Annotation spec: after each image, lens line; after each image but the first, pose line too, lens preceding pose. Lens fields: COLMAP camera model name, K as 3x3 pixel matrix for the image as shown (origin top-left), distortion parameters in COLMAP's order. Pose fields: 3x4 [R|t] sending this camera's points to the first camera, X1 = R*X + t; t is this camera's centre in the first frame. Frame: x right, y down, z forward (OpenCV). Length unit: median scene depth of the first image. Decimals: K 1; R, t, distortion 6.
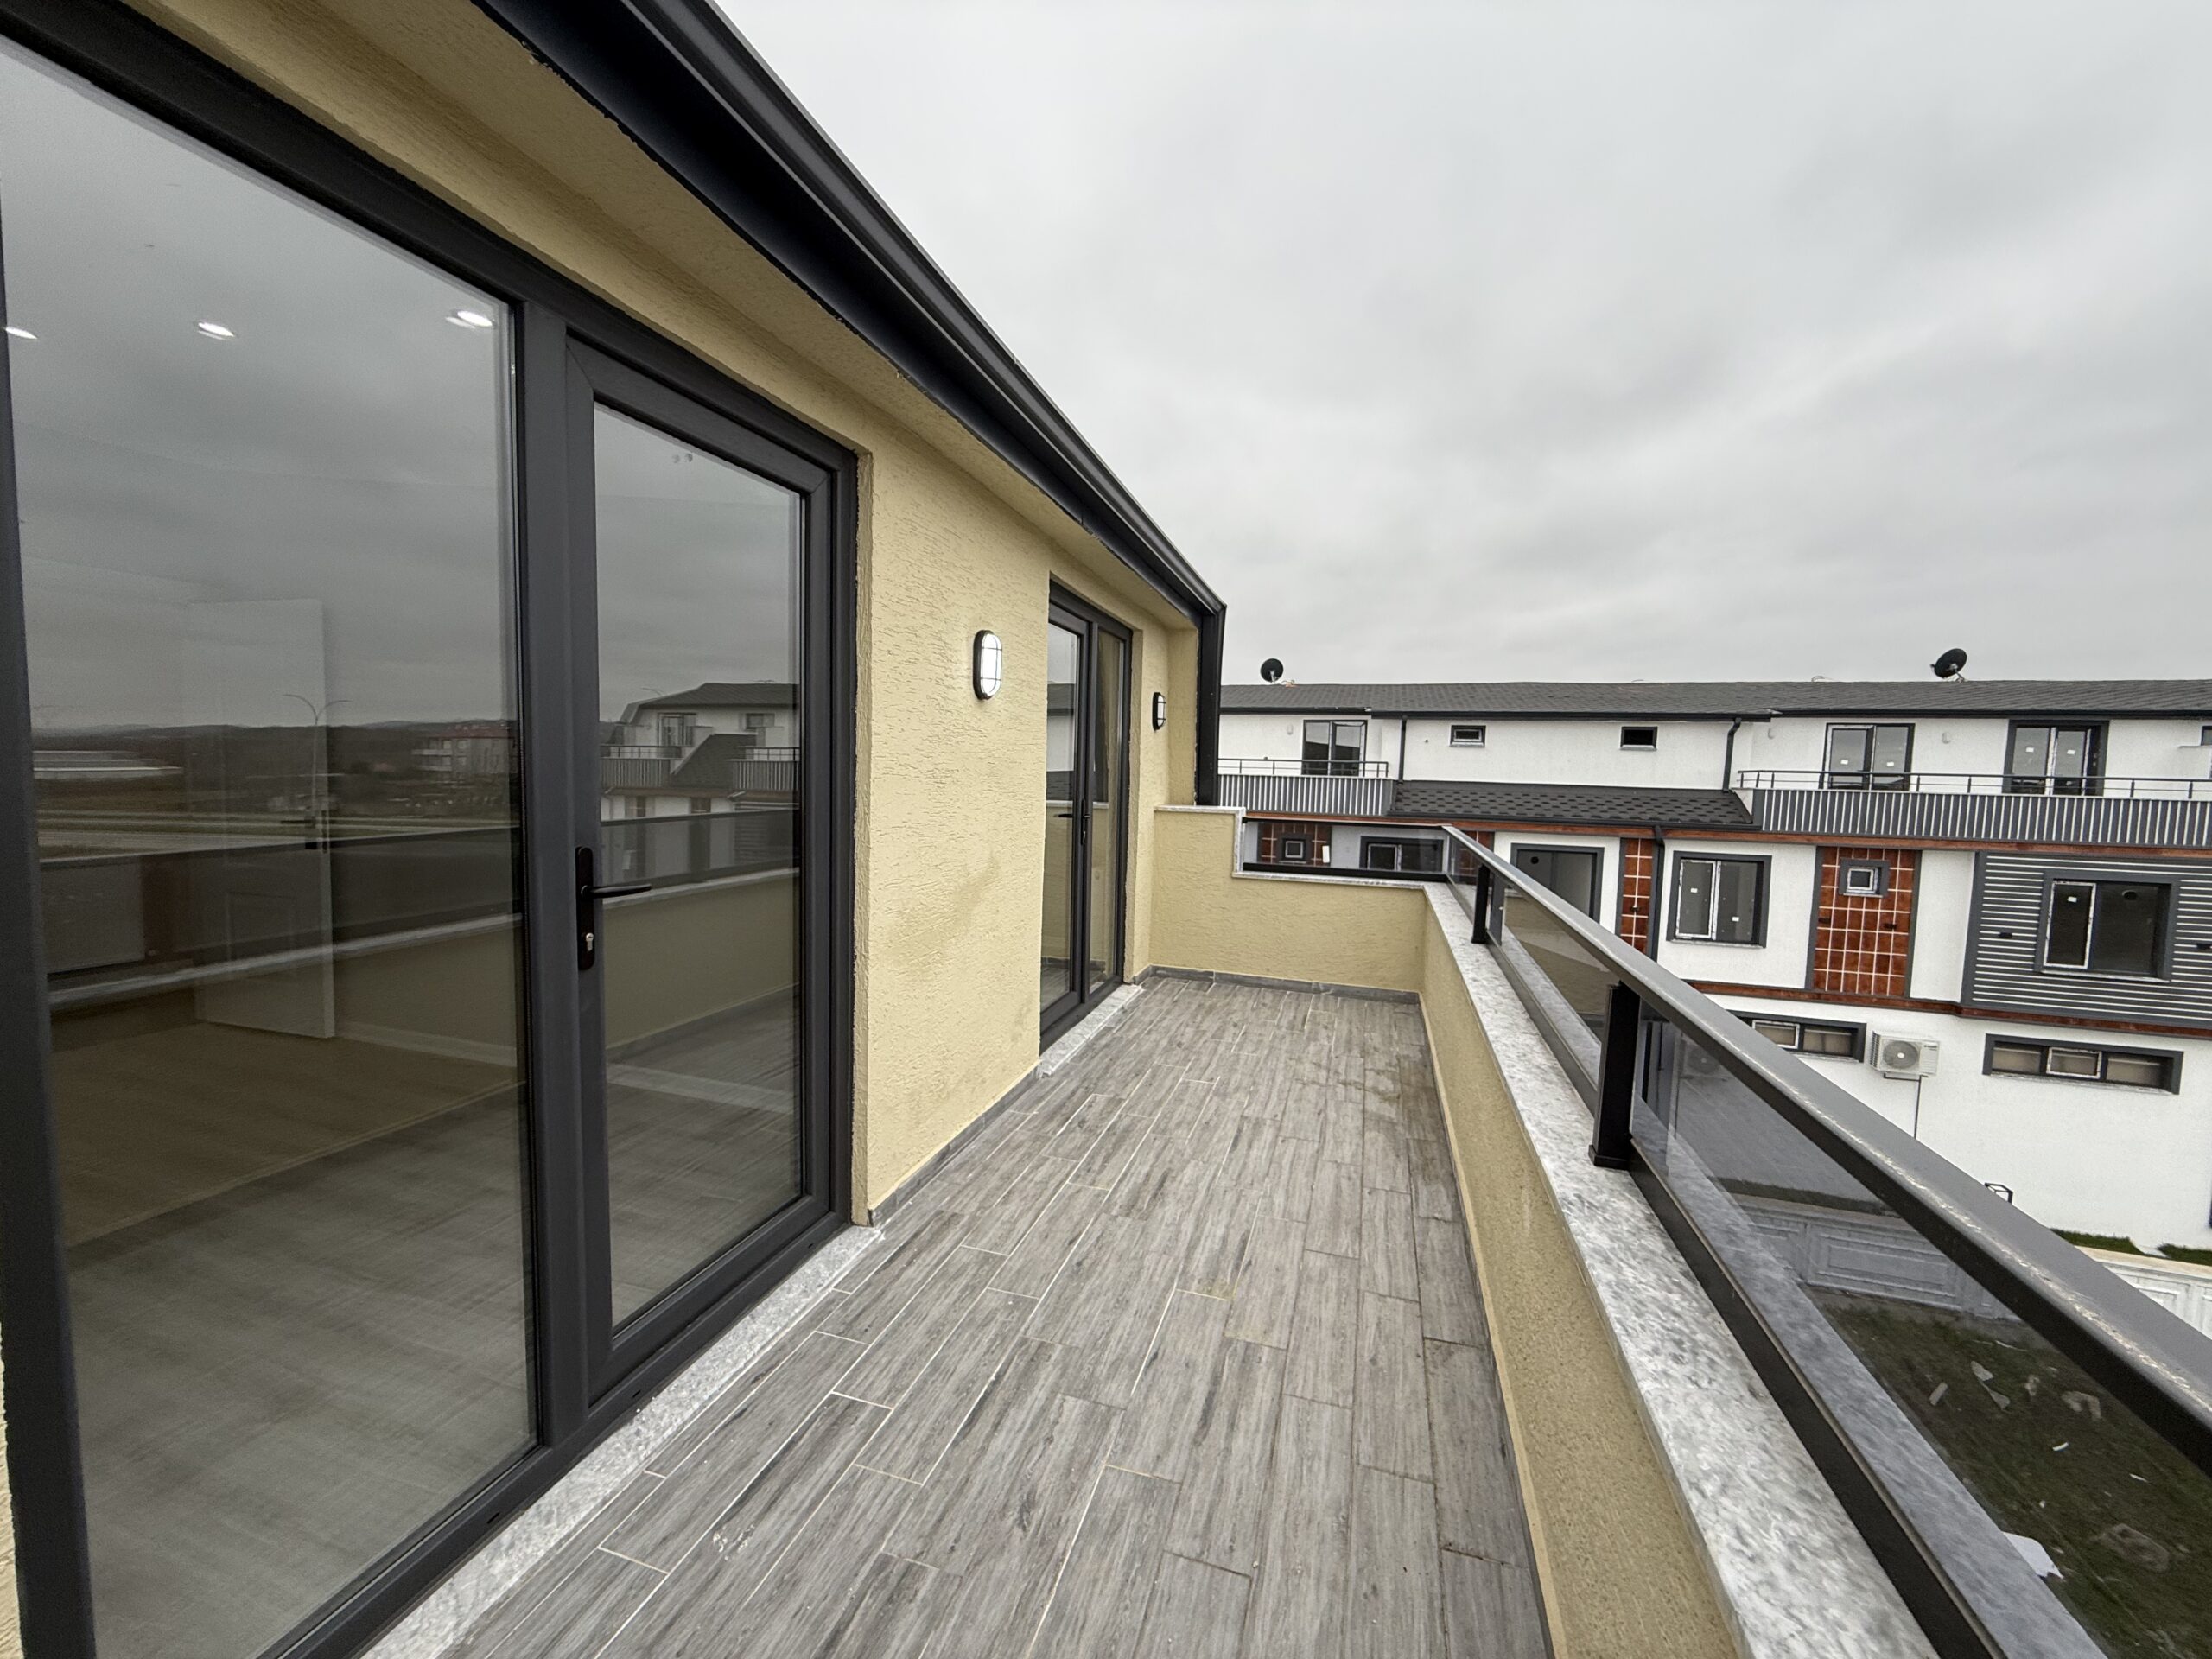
lens RADIAL K [[879.5, 0, 1099.0], [0, 879.5, 829.9], [0, 0, 1]] dist [0.000387, 0.000176]
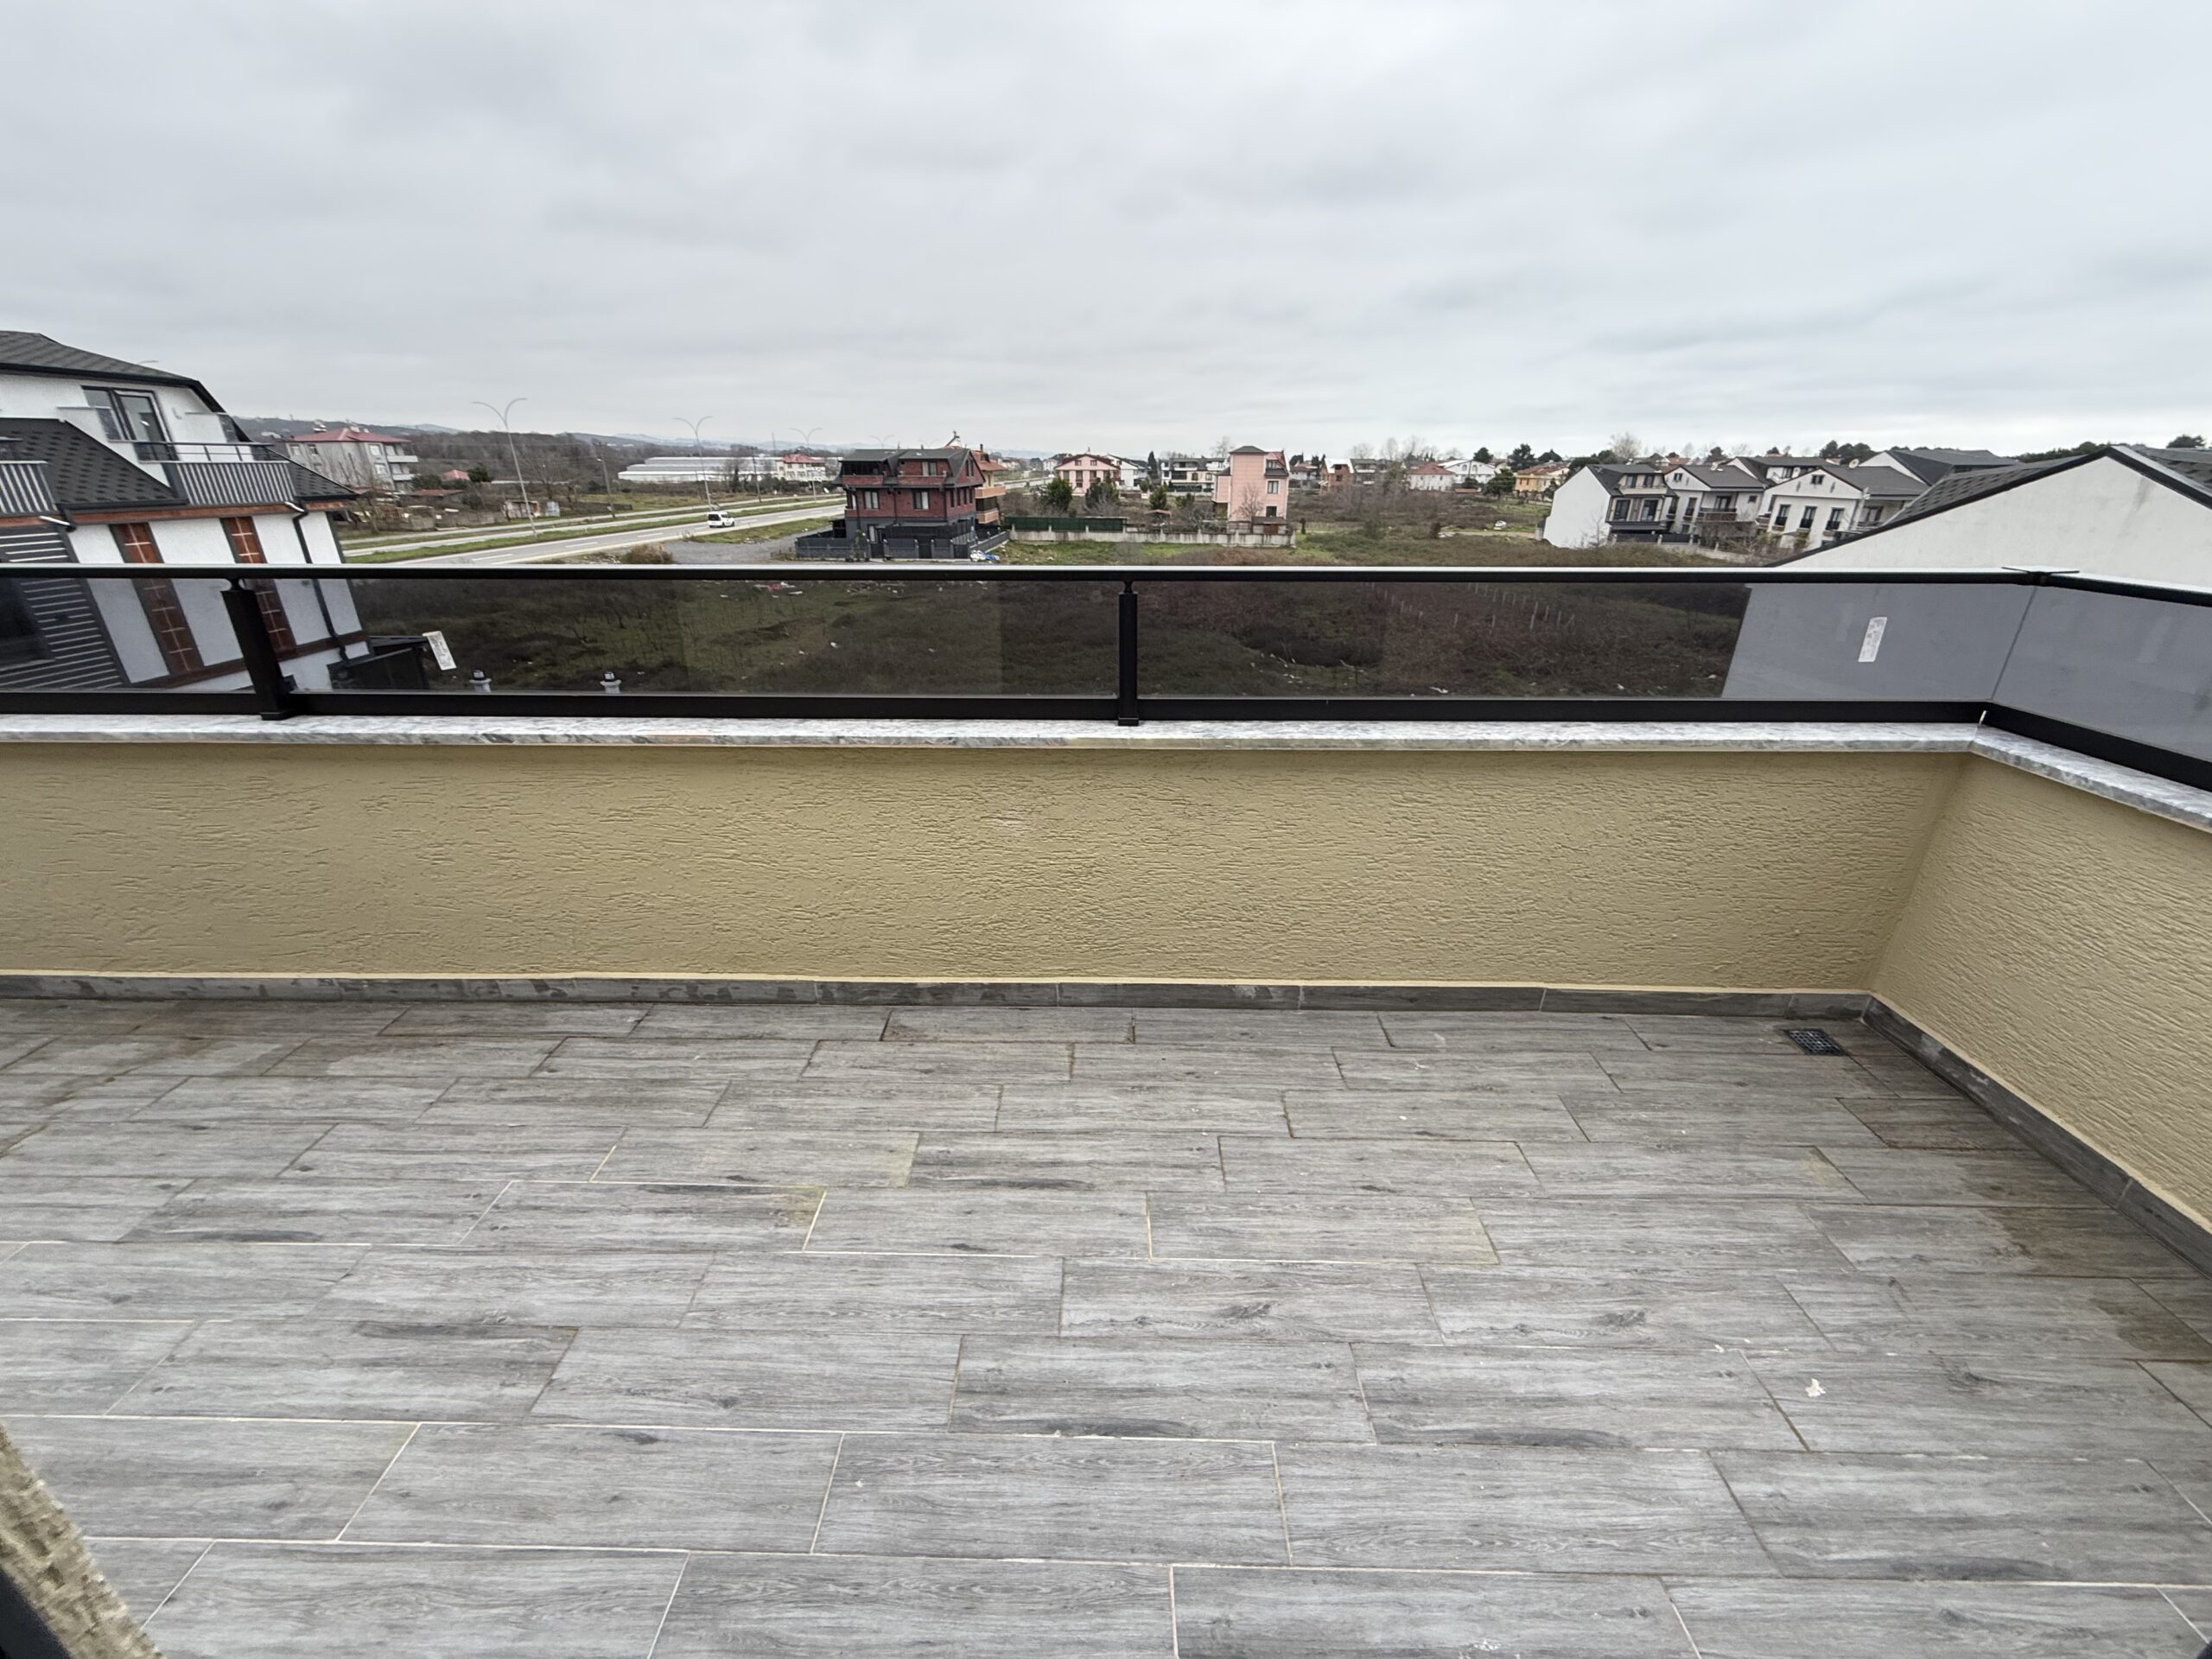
lens RADIAL K [[879.5, 0, 1099.0], [0, 879.5, 829.9], [0, 0, 1]] dist [0.000387, 0.000176]
pose [[-0.286496, -0.392513, 0.873987, -0.417639], [0.059493, 0.903177, 0.425125, -0.039324], [-0.956233, 0.173792, -0.235405, 0.841691]]
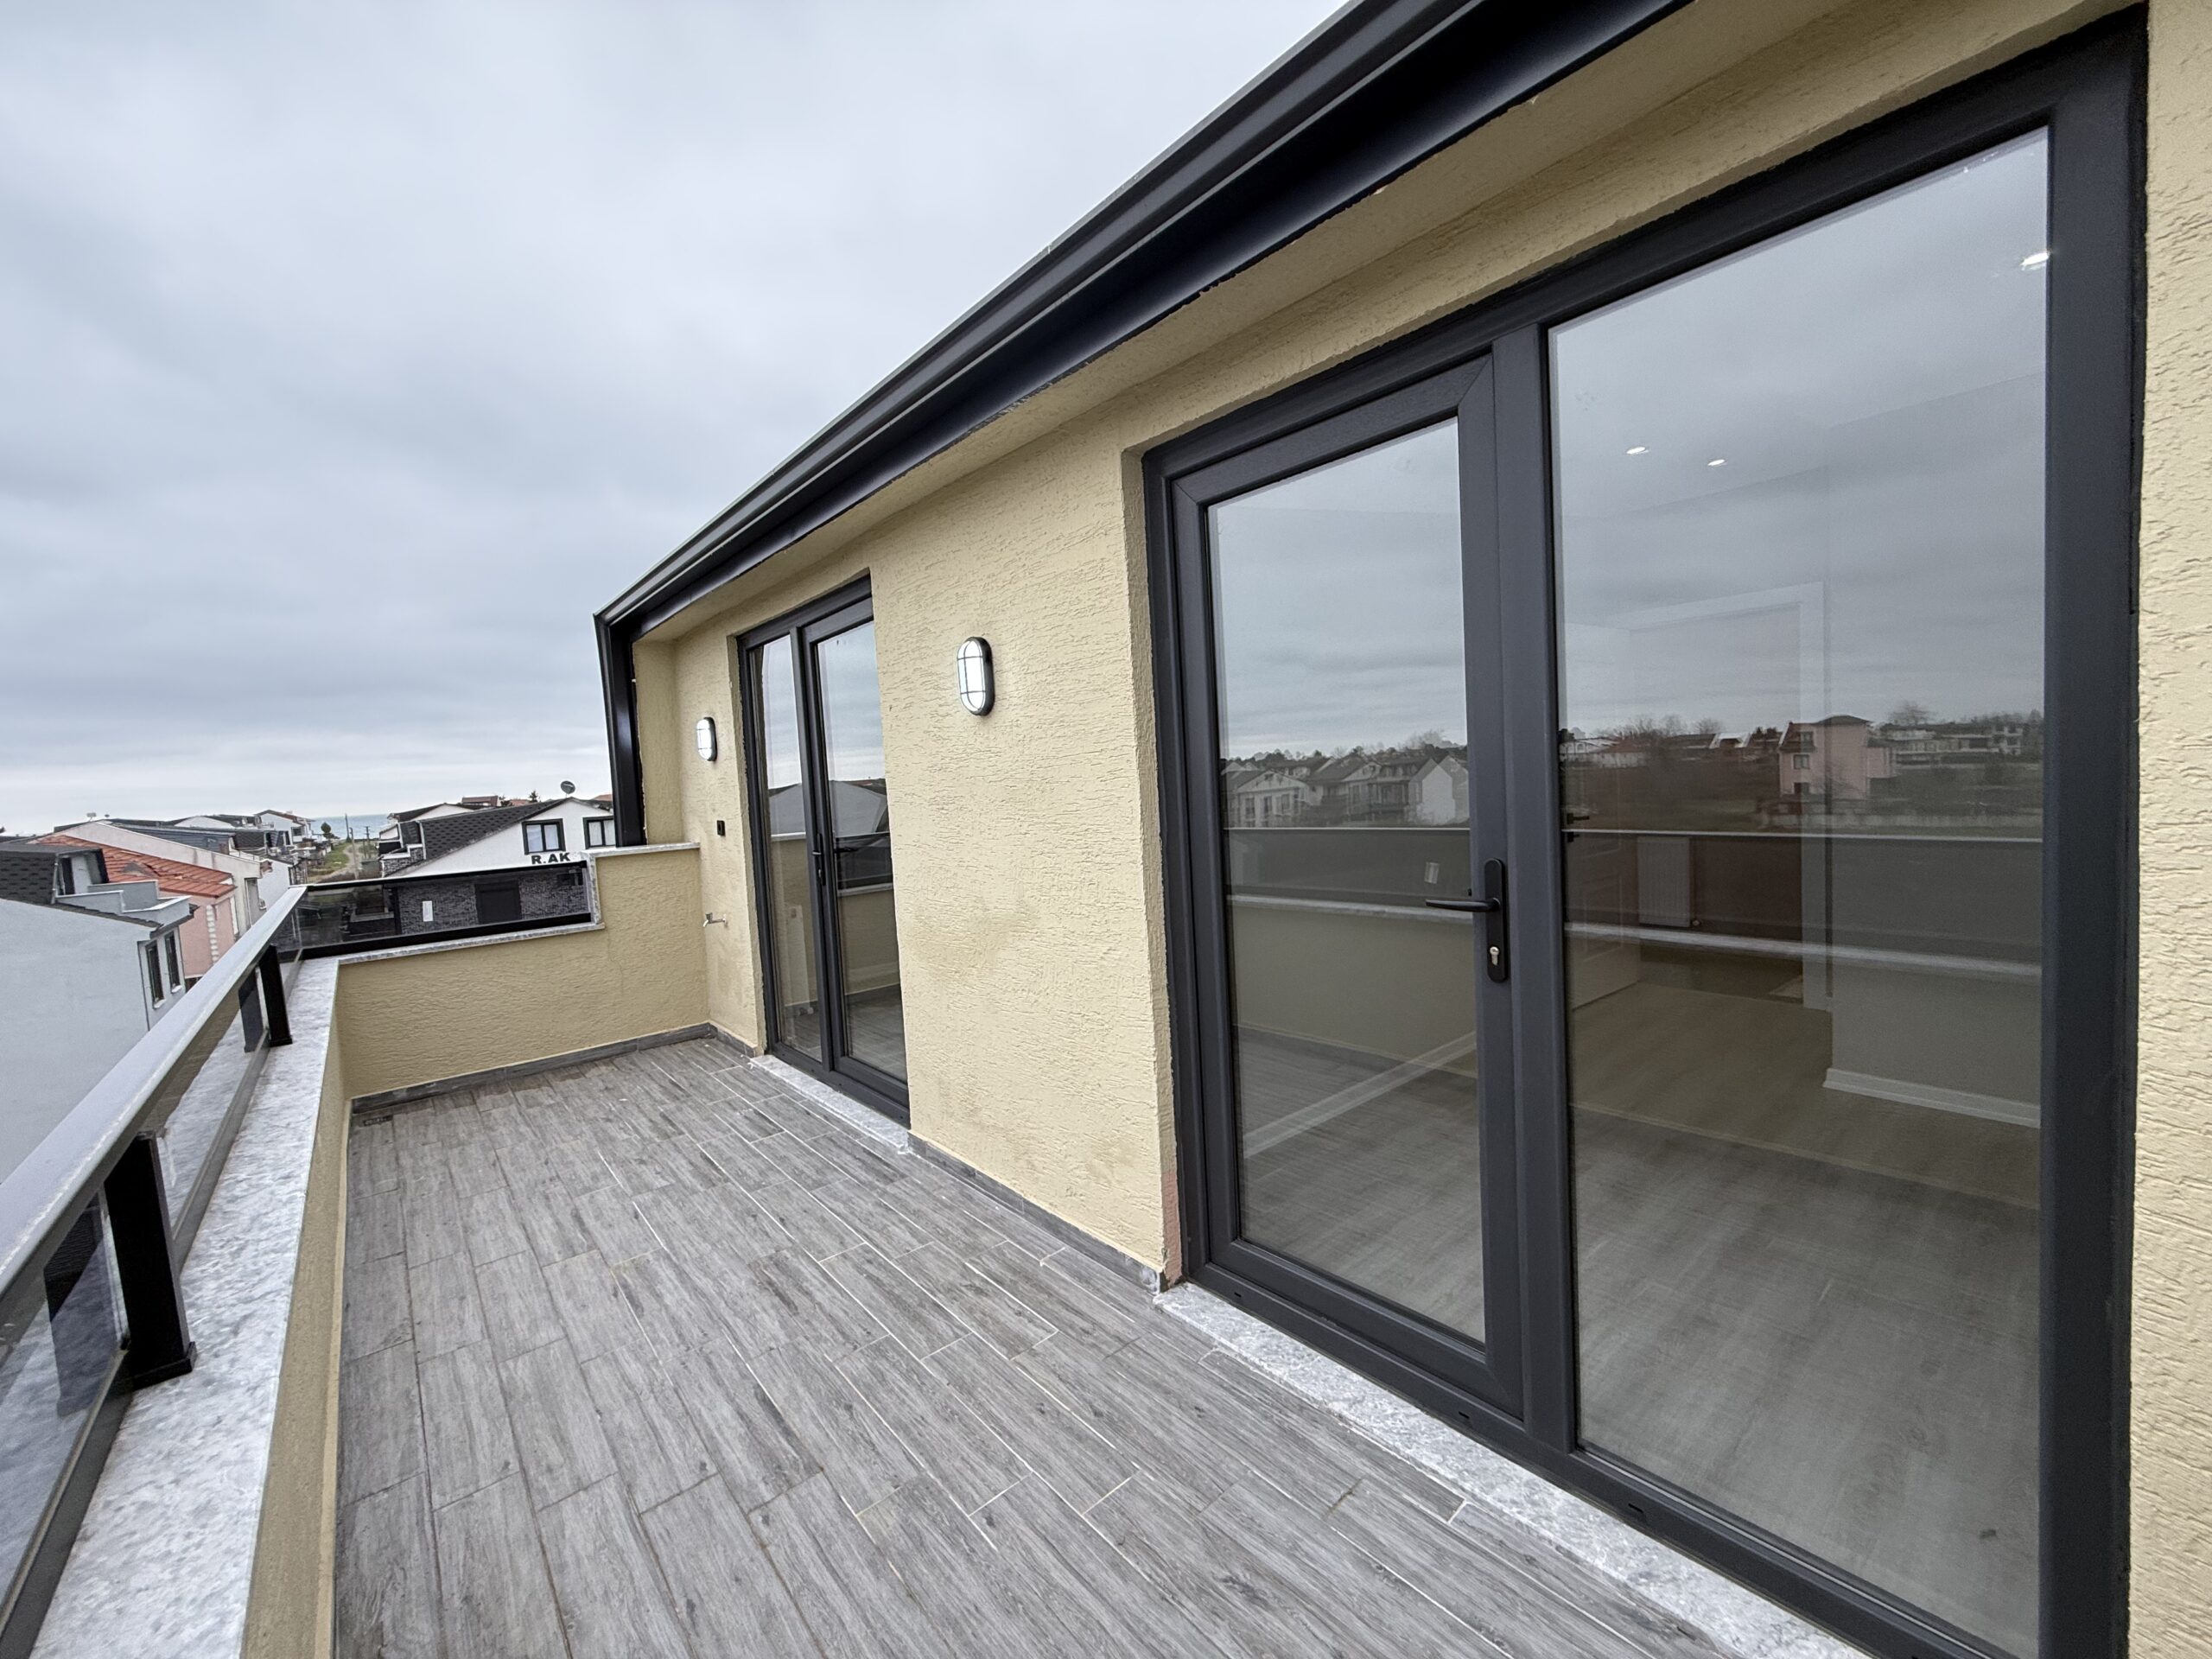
lens RADIAL K [[879.5, 0, 1099.0], [0, 879.5, 829.9], [0, 0, 1]] dist [0.000387, 0.000176]
pose [[-0.536196, 0.059695, -0.841980, 0.698222], [-0.016991, 0.996531, 0.081473, -0.136096], [0.843922, 0.057991, -0.533322, 1.989252]]
